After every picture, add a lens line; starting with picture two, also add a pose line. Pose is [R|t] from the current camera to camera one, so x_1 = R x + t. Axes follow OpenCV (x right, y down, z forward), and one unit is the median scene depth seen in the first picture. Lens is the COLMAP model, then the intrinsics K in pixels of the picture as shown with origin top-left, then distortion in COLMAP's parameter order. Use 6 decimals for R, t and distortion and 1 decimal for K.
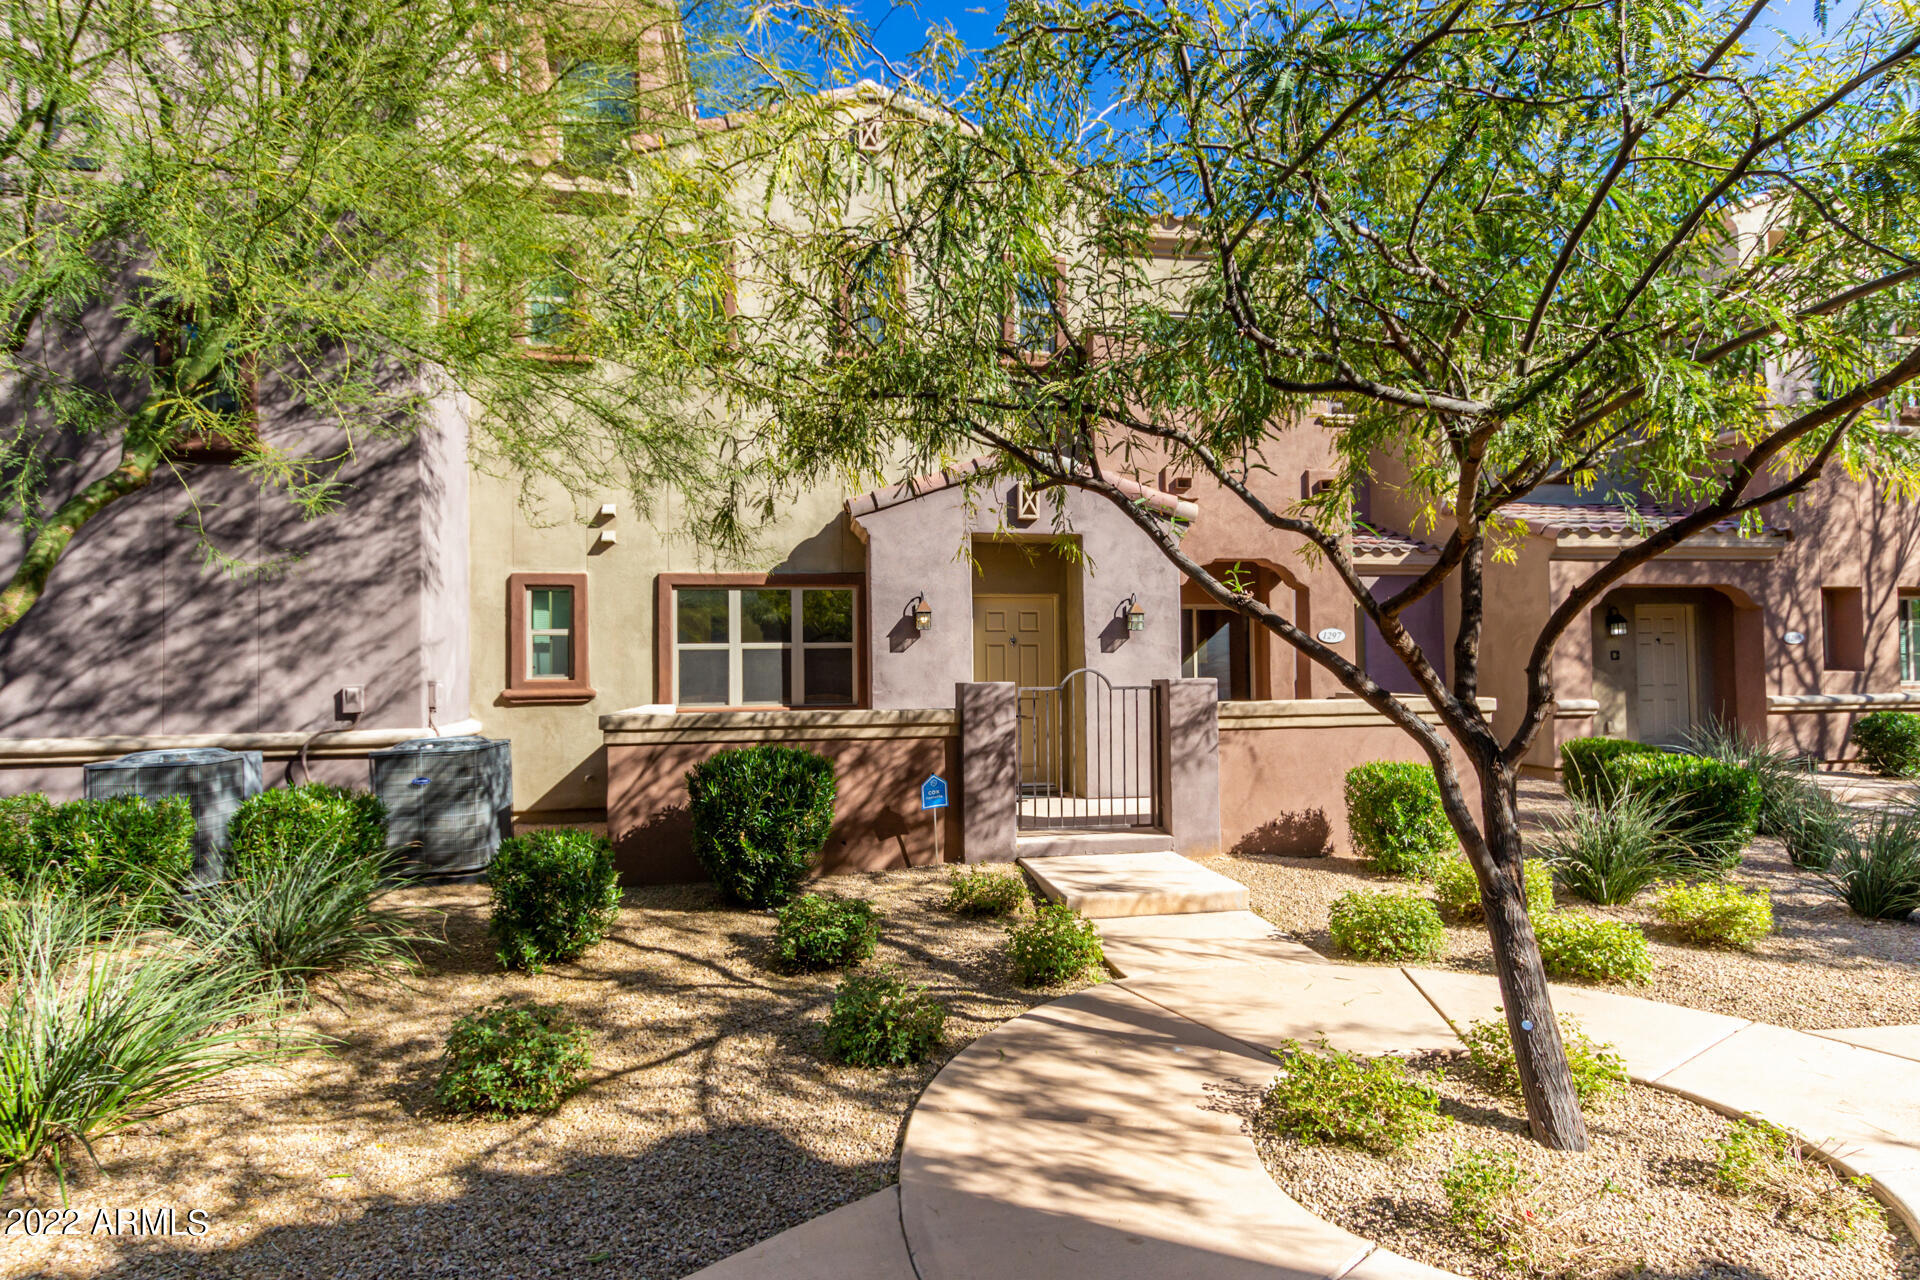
lens RADIAL K [[988.3, 0, 960.7], [0, 988.3, 635.4], [0, 0, 1]] dist [0.026443, -0.001593]
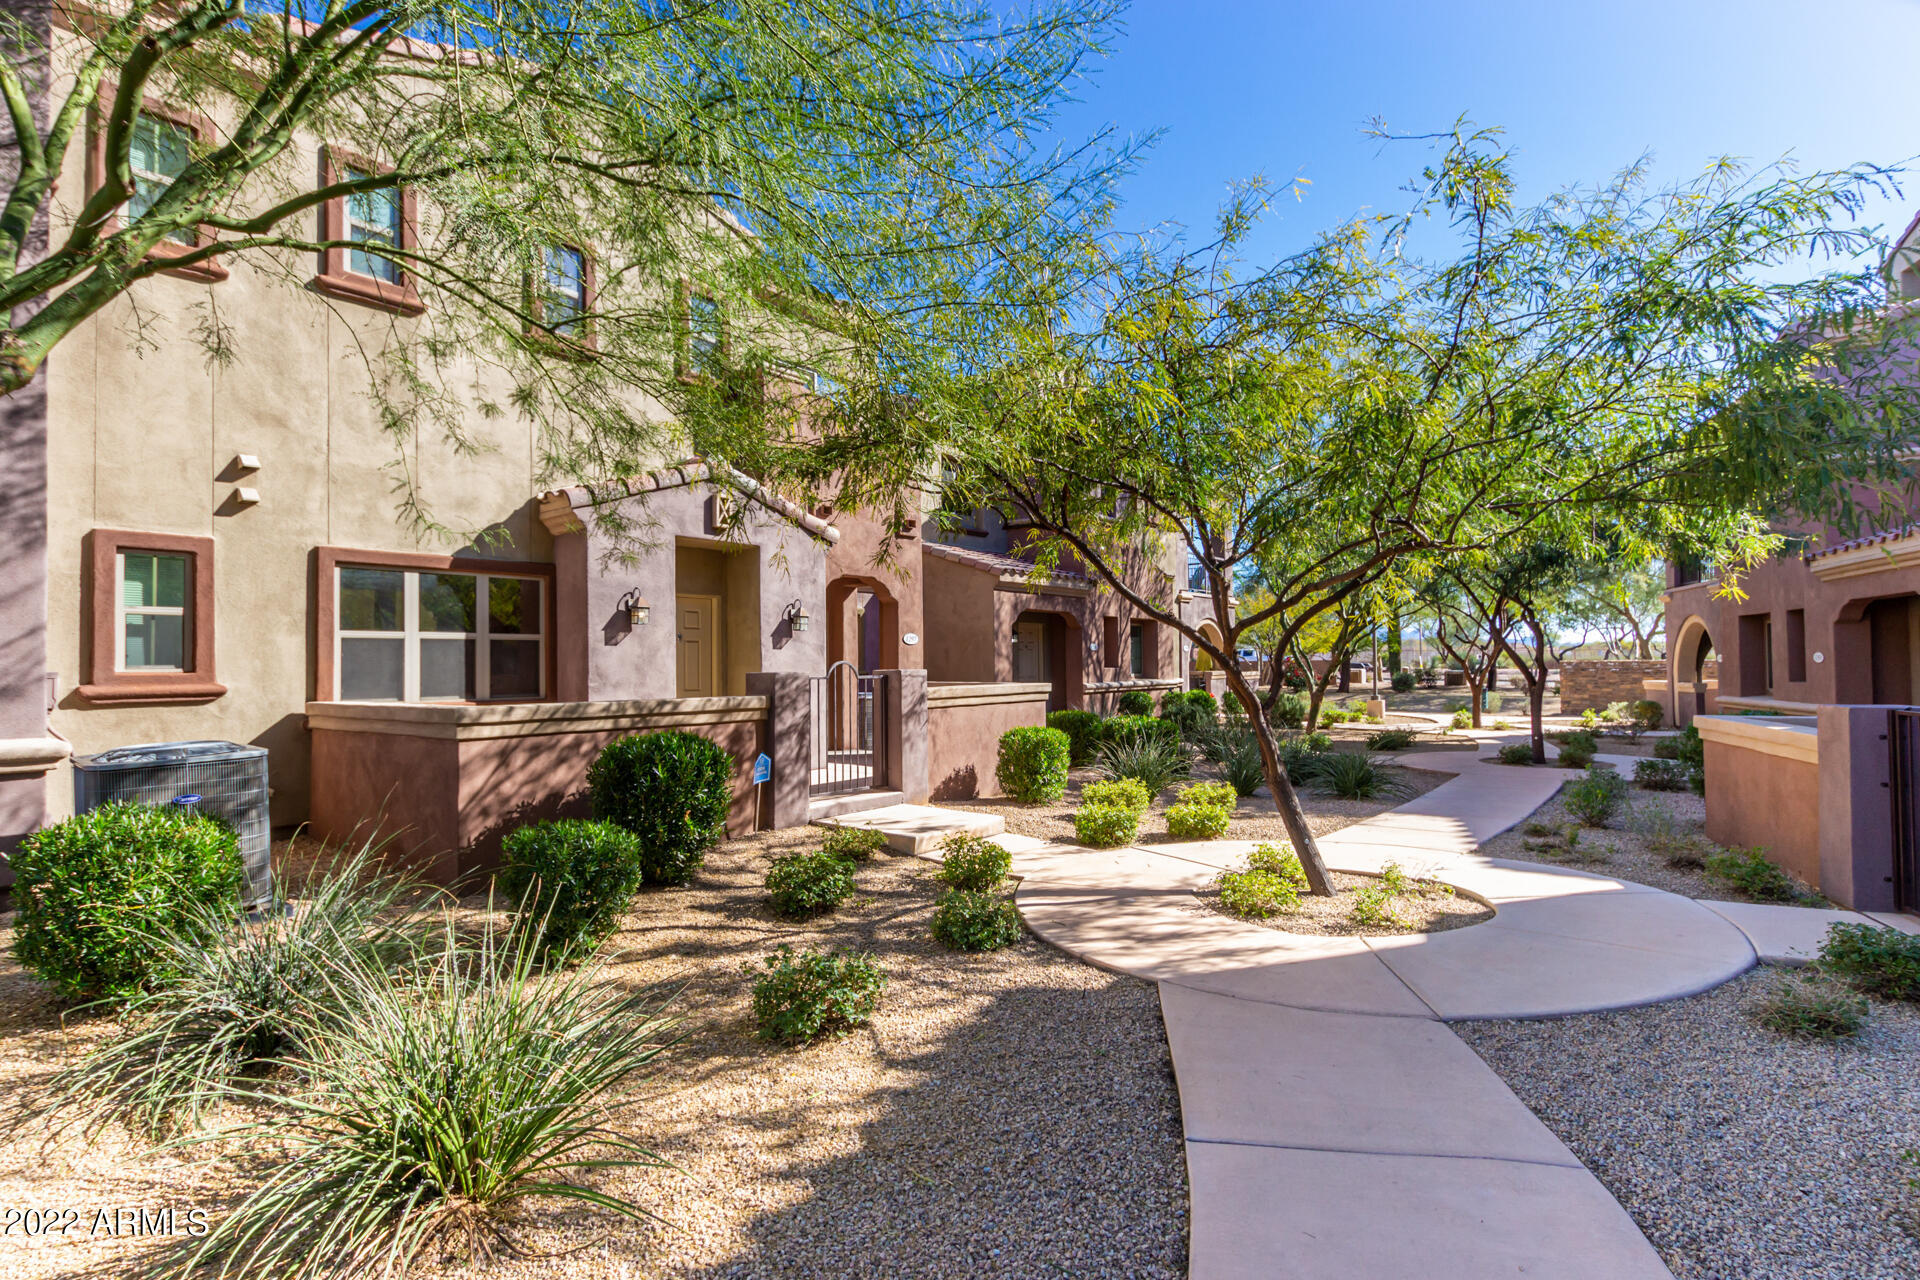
lens RADIAL K [[937.3, 0, 959.4], [0, 937.3, 645.1], [0, 0, 1]] dist [0.024623, -0.009087]
pose [[0.741075, 0.019495, 0.671140, -0.448602], [-0.024017, 0.999708, -0.002519, 0.010614], [-0.670993, -0.014252, 0.741327, 0.040939]]
